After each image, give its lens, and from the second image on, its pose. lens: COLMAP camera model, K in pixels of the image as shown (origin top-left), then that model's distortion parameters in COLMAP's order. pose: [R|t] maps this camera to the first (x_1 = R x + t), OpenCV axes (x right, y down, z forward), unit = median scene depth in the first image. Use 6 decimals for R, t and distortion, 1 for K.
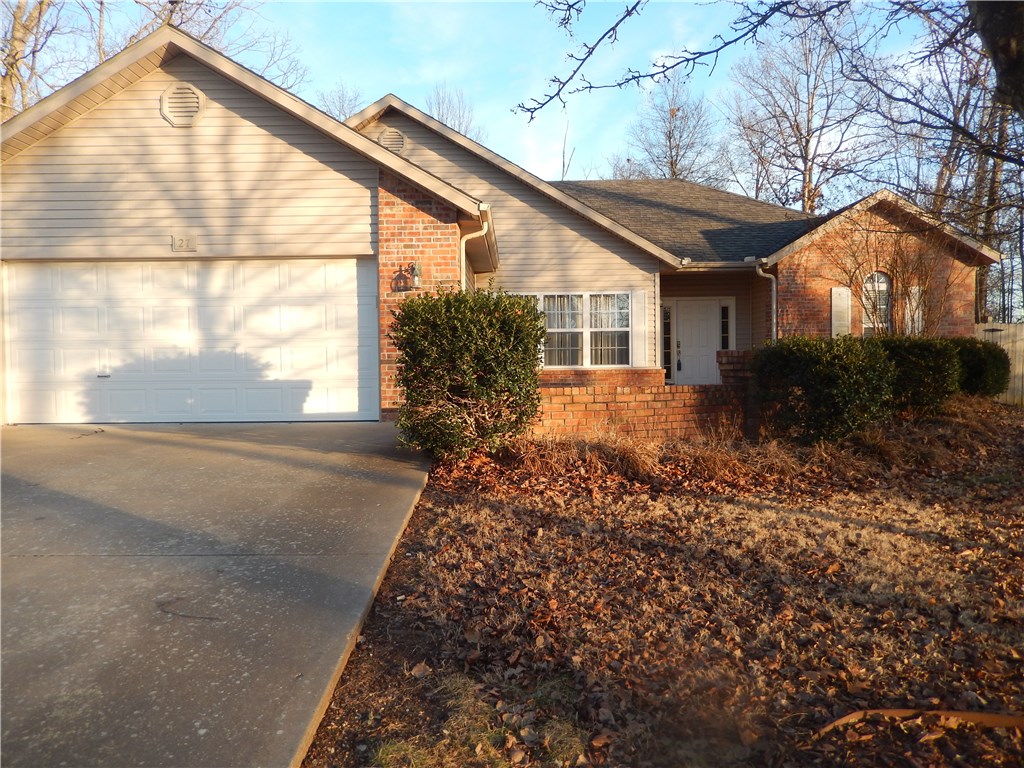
lens RADIAL K [[759.3, 0, 512.1], [0, 759.3, 386.0], [0, 0, 1]] dist [0.000687, -0.014530]
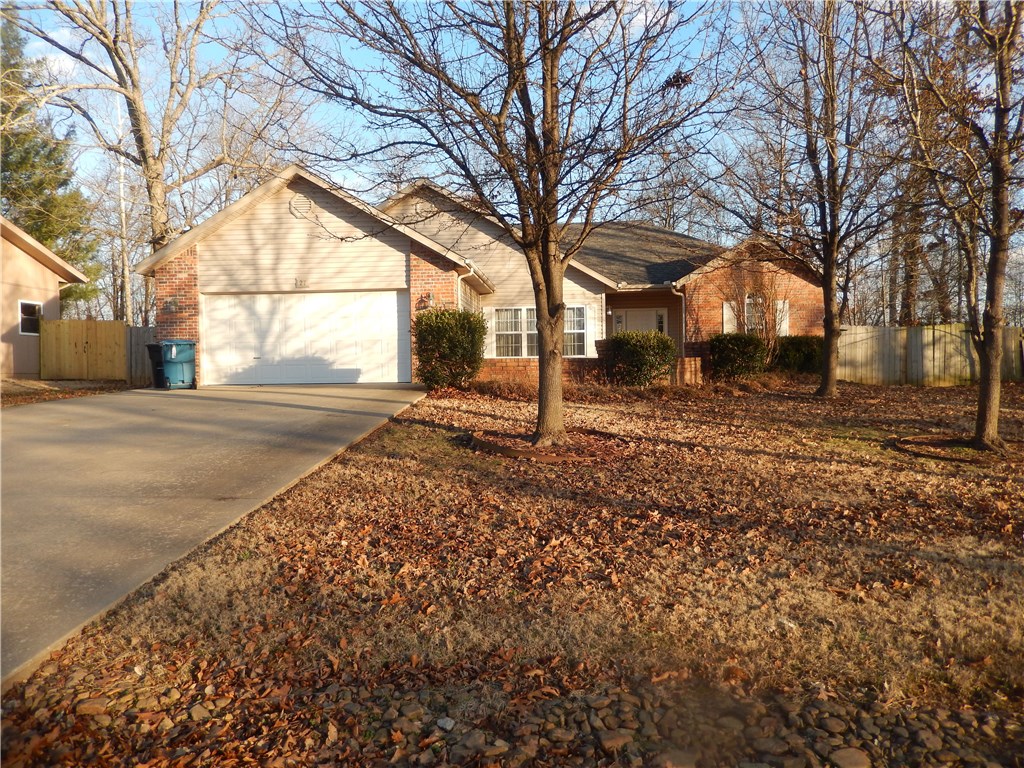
lens RADIAL K [[759.3, 0, 511.7], [0, 759.3, 382.6], [0, 0, 1]] dist [0.000687, -0.014530]
pose [[0.998233, 0.000447, -0.059413, 0.169359], [-0.001222, 0.999915, -0.013005, 0.070436], [0.059403, 0.013055, 0.998149, -0.761063]]
